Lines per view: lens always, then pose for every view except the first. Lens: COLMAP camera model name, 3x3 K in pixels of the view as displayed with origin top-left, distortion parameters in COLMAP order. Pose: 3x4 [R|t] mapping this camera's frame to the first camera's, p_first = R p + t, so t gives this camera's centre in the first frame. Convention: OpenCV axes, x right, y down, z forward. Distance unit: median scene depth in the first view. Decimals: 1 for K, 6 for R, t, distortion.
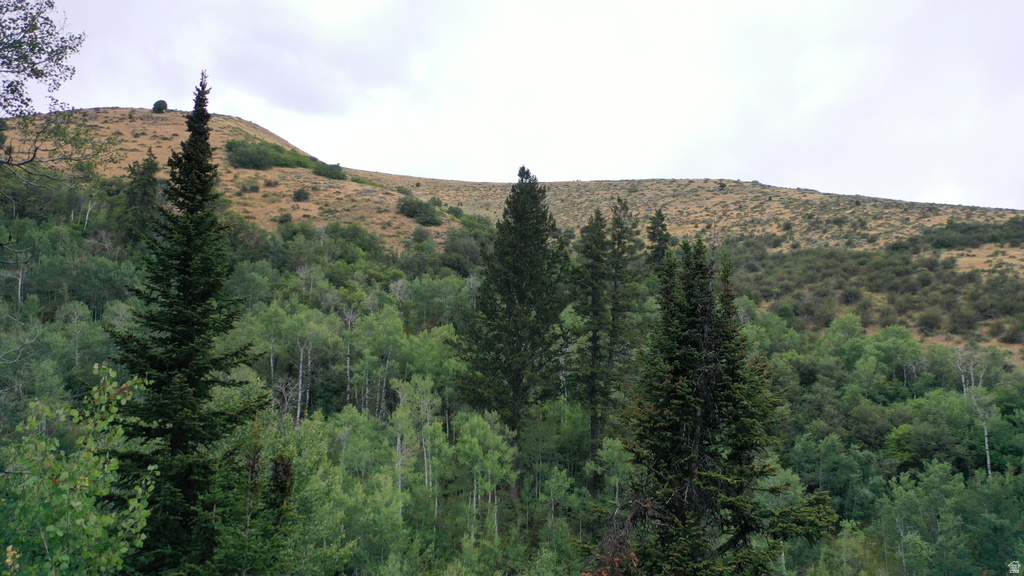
lens RADIAL K [[822.4, 0, 512.0], [0, 822.4, 288.0], [0, 0, 1]] dist [0.020804, 0.020446]
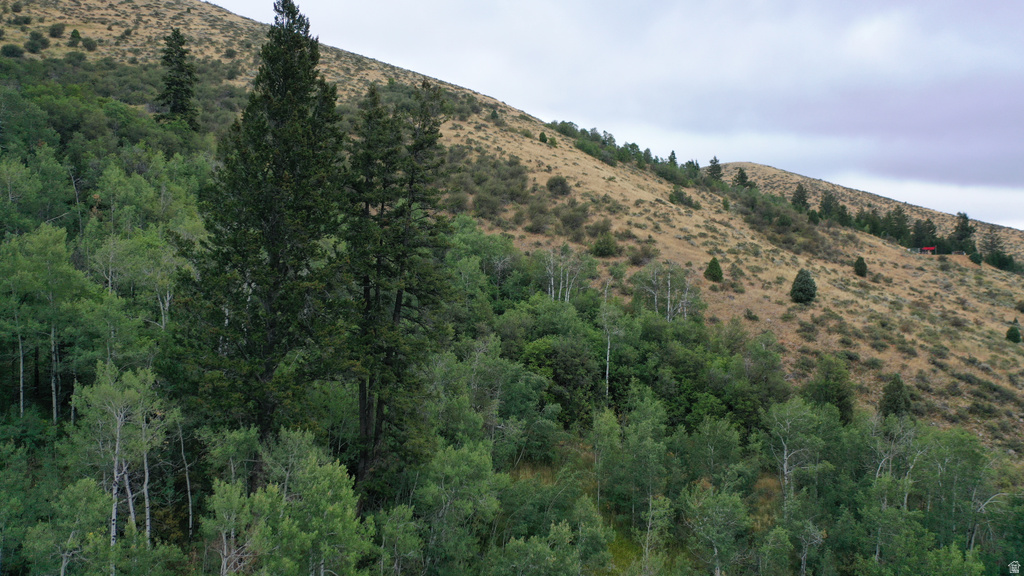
lens RADIAL K [[822.4, 0, 512.0], [0, 822.4, 288.0], [0, 0, 1]] dist [0.020804, 0.020446]
pose [[0.724791, -0.014074, 0.688825, -0.101074], [-0.137068, 0.976860, 0.164184, -0.022508], [-0.675197, -0.213415, 0.706090, 0.152743]]
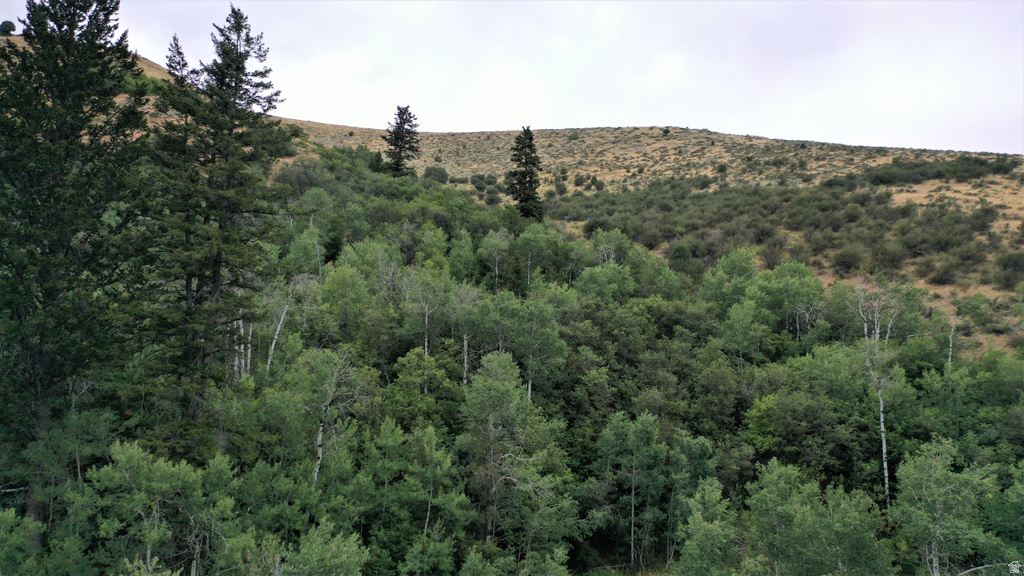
lens RADIAL K [[822.4, 0, 512.0], [0, 822.4, 288.0], [0, 0, 1]] dist [0.020804, 0.020446]
pose [[0.999337, -0.005870, 0.035946, 0.104418], [0.004171, 0.998878, 0.047163, 0.019231], [-0.036182, -0.046982, 0.998240, 0.146423]]
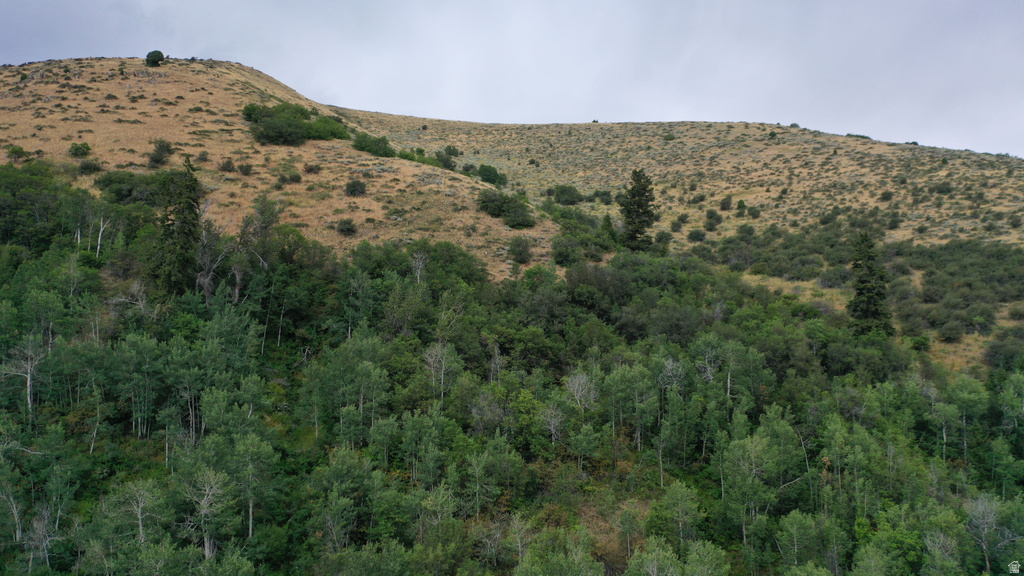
lens RADIAL K [[822.4, 0, 512.0], [0, 822.4, 288.0], [0, 0, 1]] dist [0.020804, 0.020446]
pose [[0.999587, -0.009512, 0.027101, -0.131117], [0.007001, 0.995800, 0.091286, -0.090935], [-0.027856, -0.091058, 0.995456, 0.194060]]
